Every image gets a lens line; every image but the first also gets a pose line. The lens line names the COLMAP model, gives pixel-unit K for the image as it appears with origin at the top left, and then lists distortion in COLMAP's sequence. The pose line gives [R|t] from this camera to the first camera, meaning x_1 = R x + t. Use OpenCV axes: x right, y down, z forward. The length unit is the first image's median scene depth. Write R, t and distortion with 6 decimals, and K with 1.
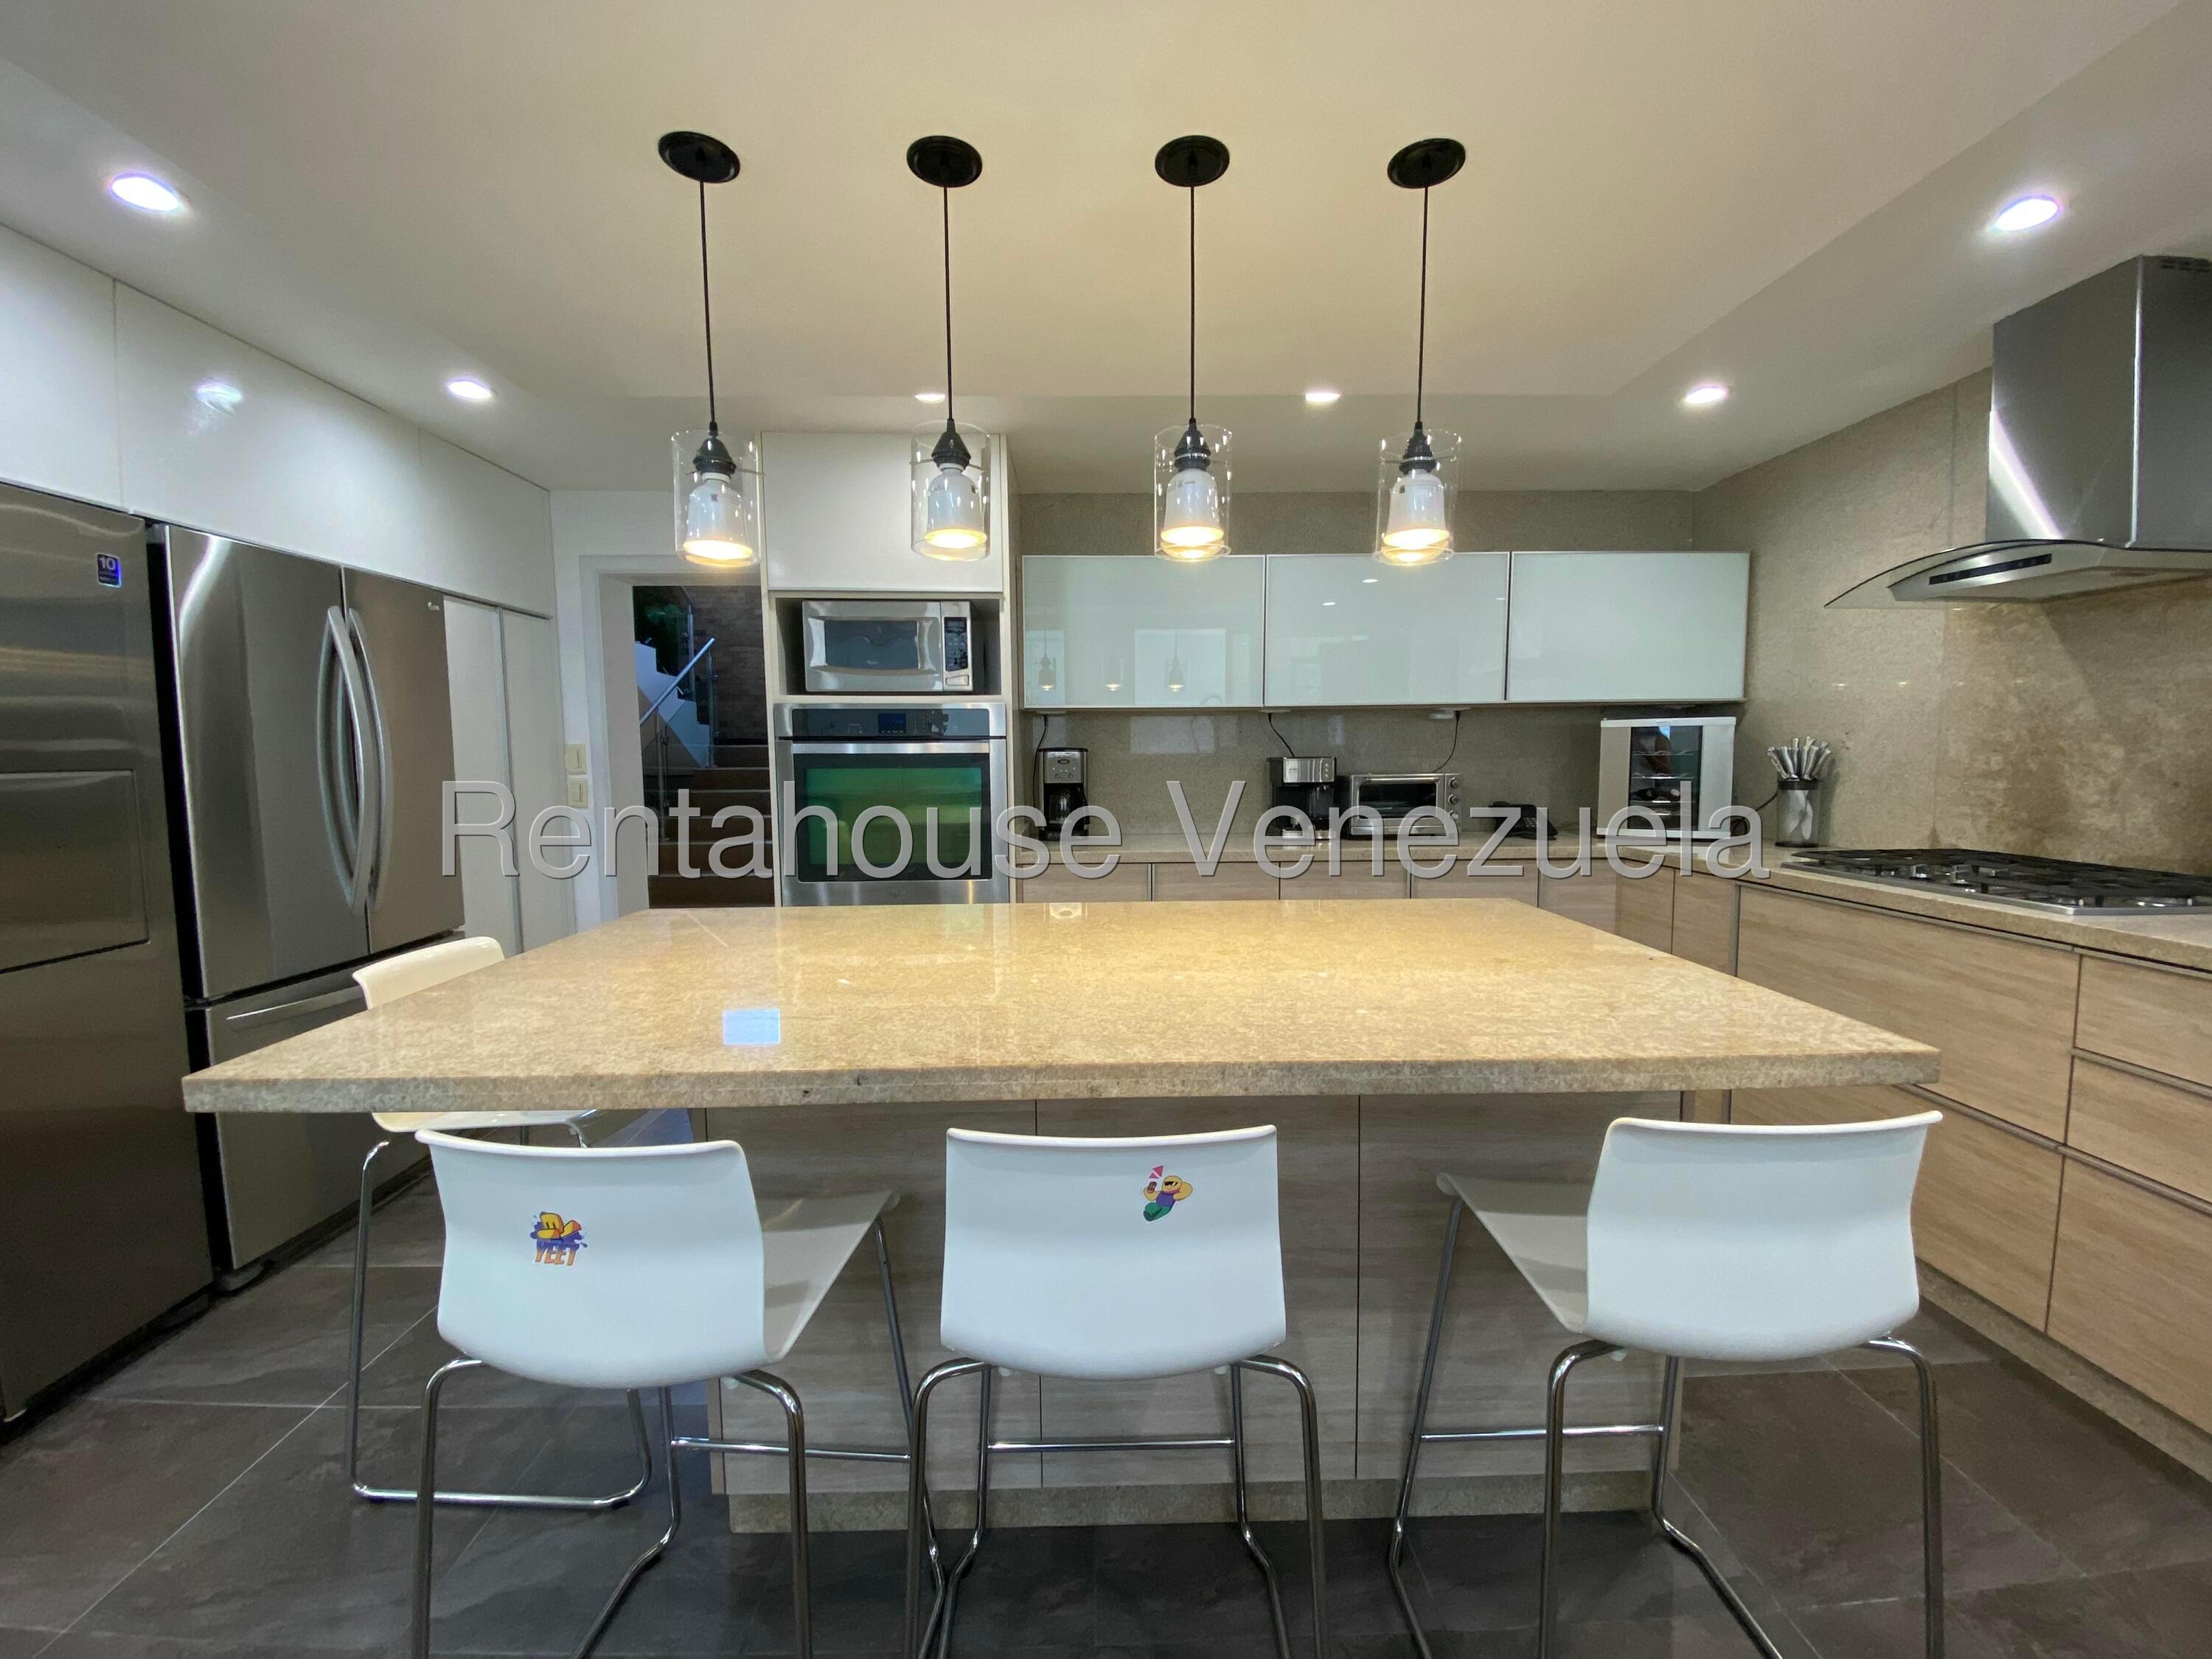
lens RADIAL K [[890.9, 0, 1107.4], [0, 890.9, 826.1], [0, 0, 1]] dist [0.030338, -0.025878]
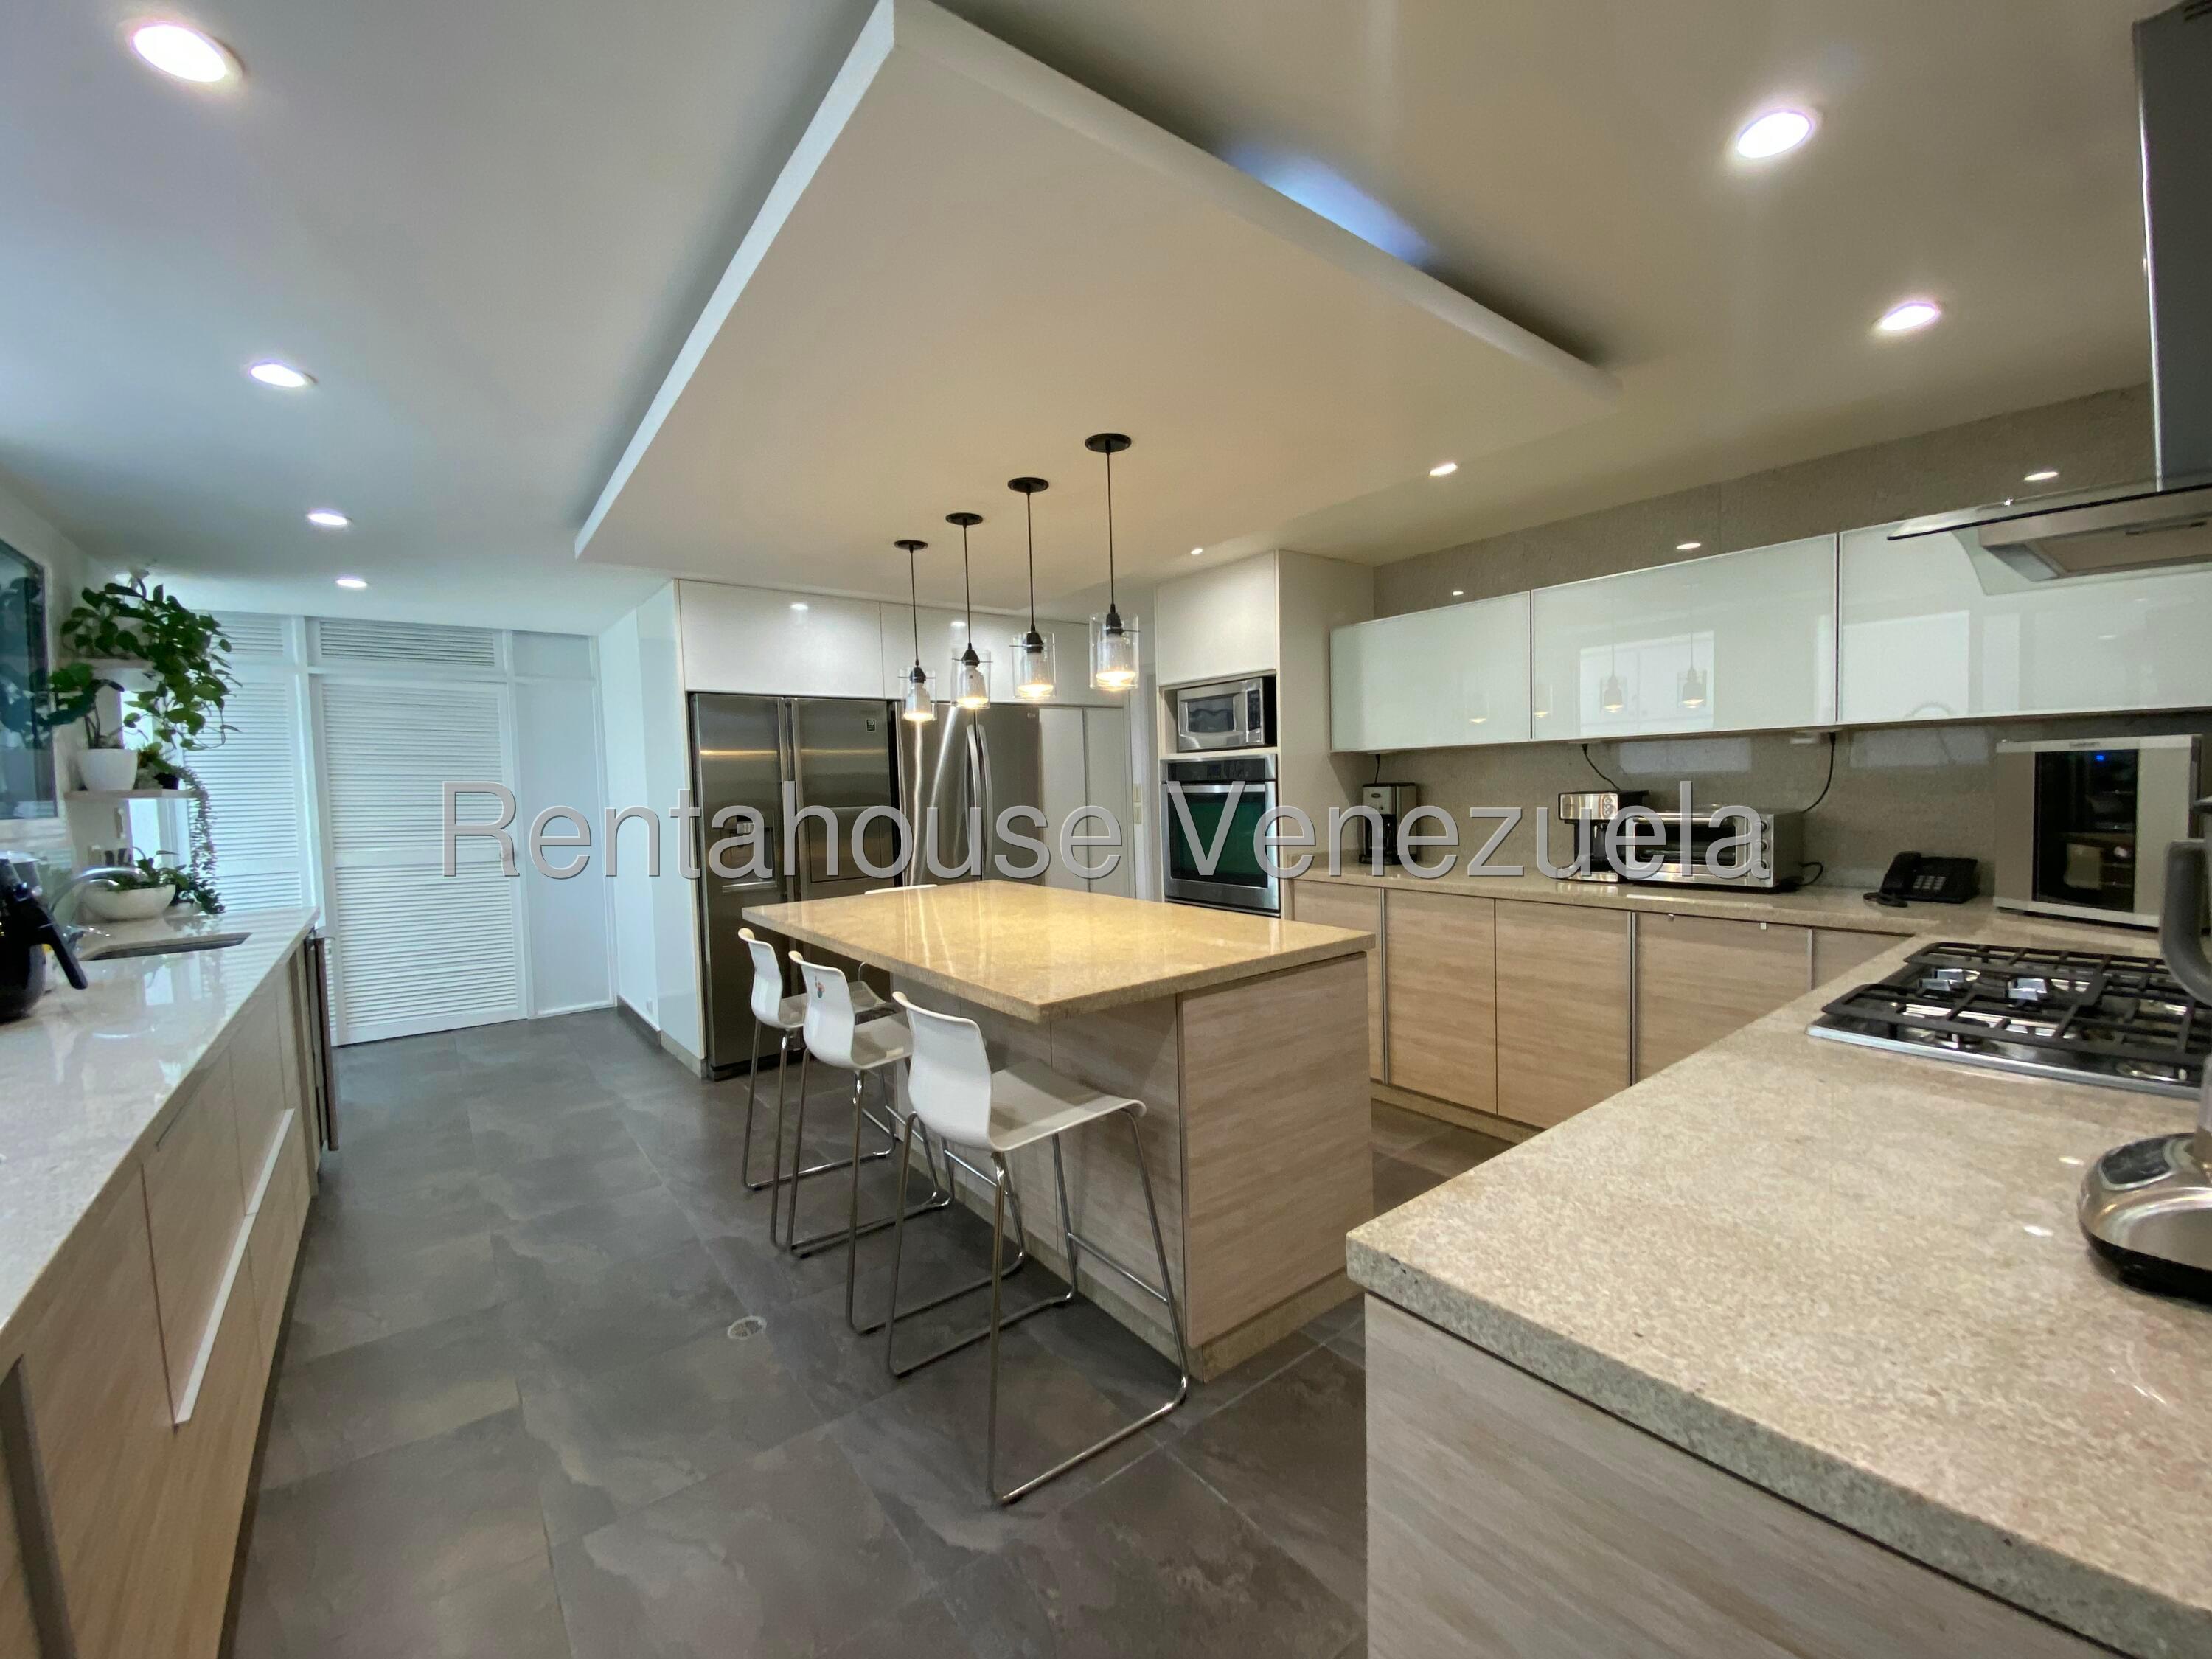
lens RADIAL K [[890.9, 0, 1107.4], [0, 890.9, 826.1], [0, 0, 1]] dist [0.030338, -0.025878]
pose [[0.590472, 0.032254, -0.806413, 0.802787], [-0.041568, 0.999090, 0.009524, -0.035150], [0.805987, 0.027898, 0.591275, 0.037675]]
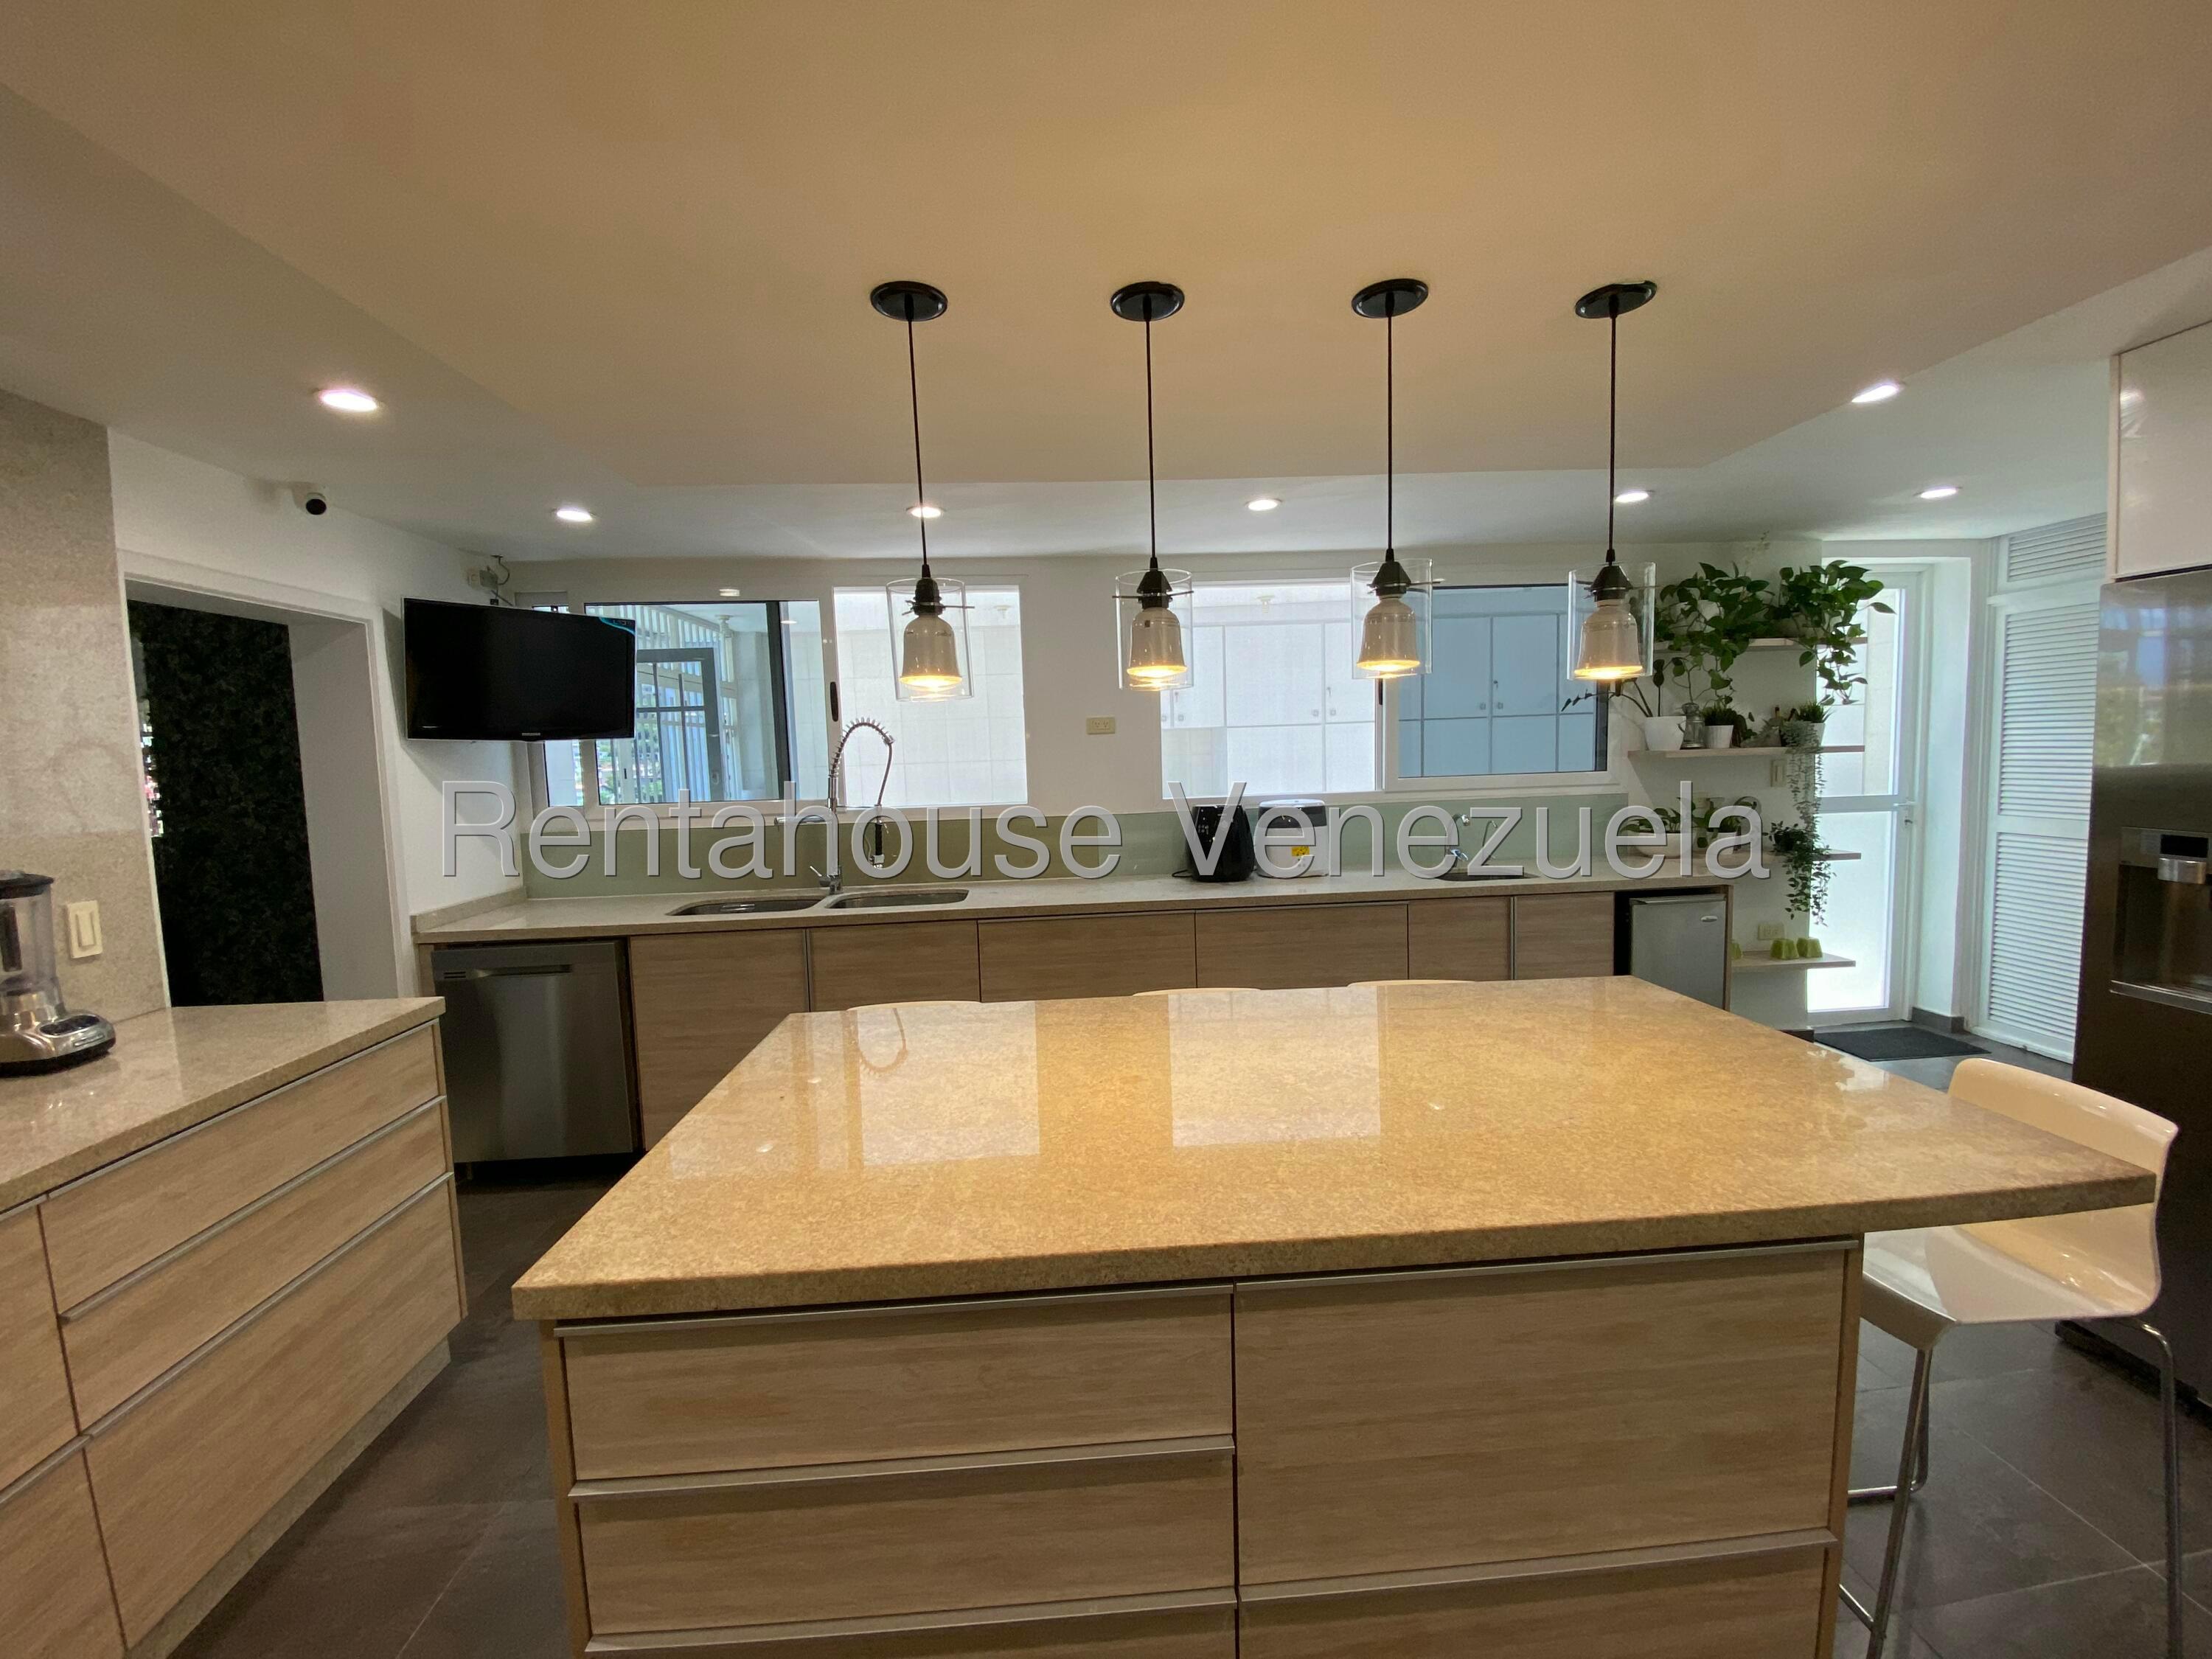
lens RADIAL K [[890.9, 0, 1107.4], [0, 890.9, 826.1], [0, 0, 1]] dist [0.030338, -0.025878]
pose [[-0.998302, 0.044250, -0.037889, 0.096522], [0.037450, 0.985679, 0.164422, -0.158287], [0.044622, 0.162724, -0.985662, 1.001698]]
